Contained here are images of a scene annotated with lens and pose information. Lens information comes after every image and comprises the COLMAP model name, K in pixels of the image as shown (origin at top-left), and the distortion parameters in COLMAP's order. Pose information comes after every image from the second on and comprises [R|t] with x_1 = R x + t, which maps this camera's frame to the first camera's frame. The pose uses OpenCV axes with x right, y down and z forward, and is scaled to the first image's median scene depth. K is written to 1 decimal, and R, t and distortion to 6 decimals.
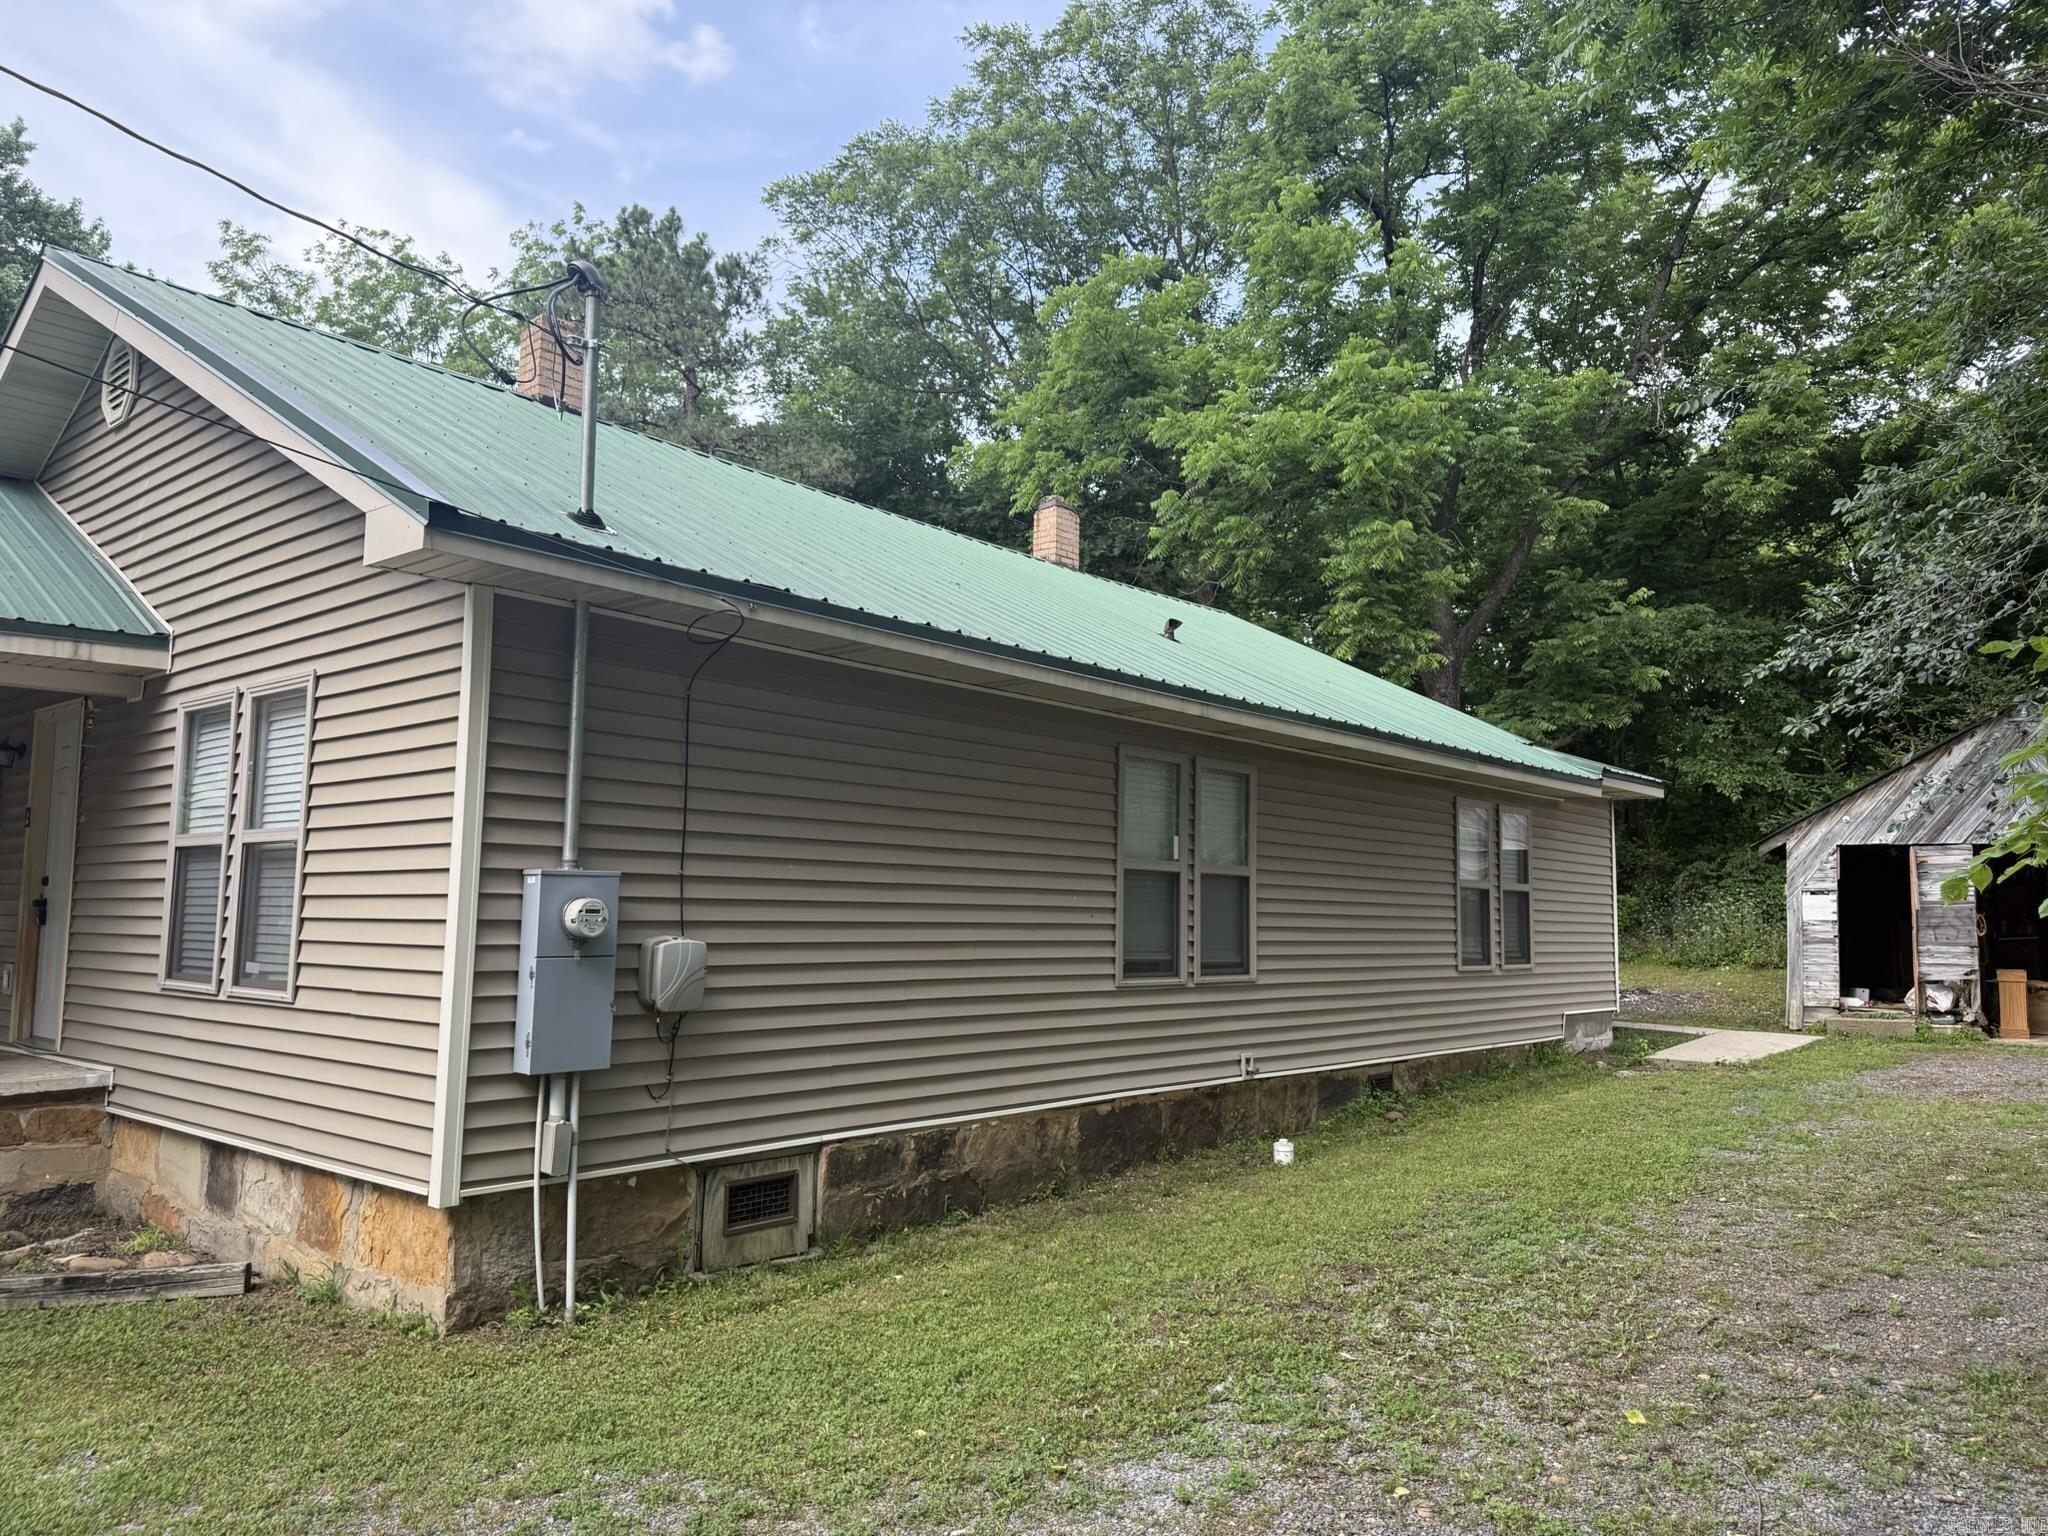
lens RADIAL K [[1461.0, 0, 1025.7], [0, 1461.0, 780.7], [0, 0, 1]] dist [0.092328, -0.105451]
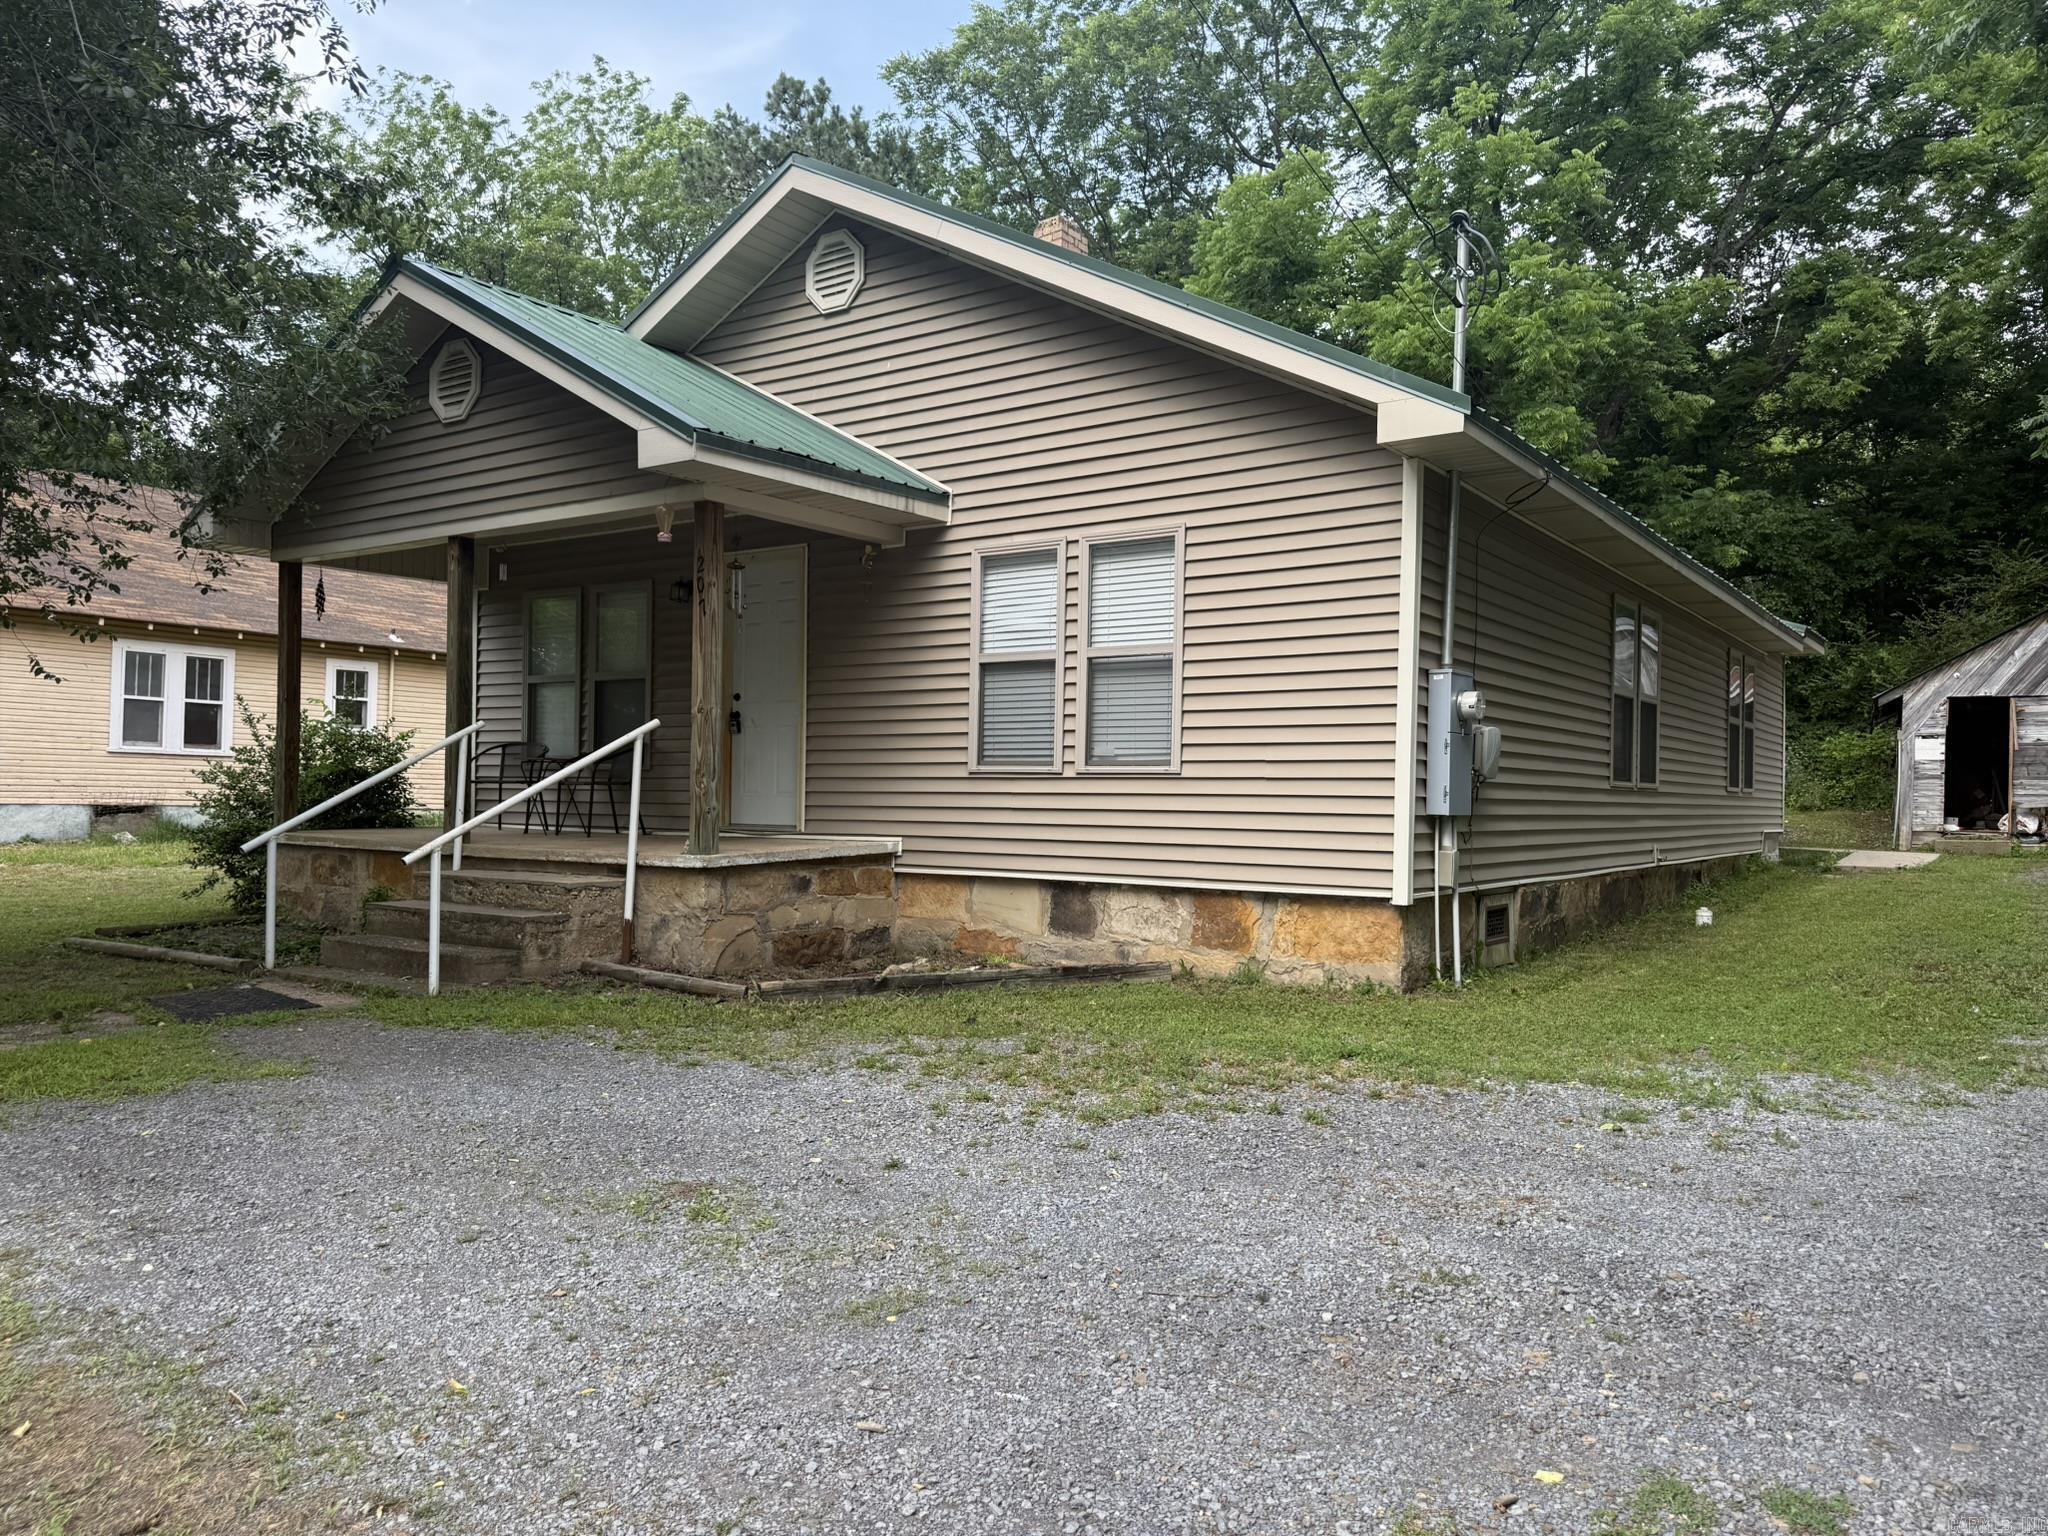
lens RADIAL K [[1461.0, 0, 1018.6], [0, 1461.0, 785.5], [0, 0, 1]] dist [0.092328, -0.105451]
pose [[0.995311, 0.002342, 0.096698, -0.371261], [-0.010580, 0.996344, 0.084778, 0.024198], [-0.096146, -0.085404, 0.991697, -0.143944]]
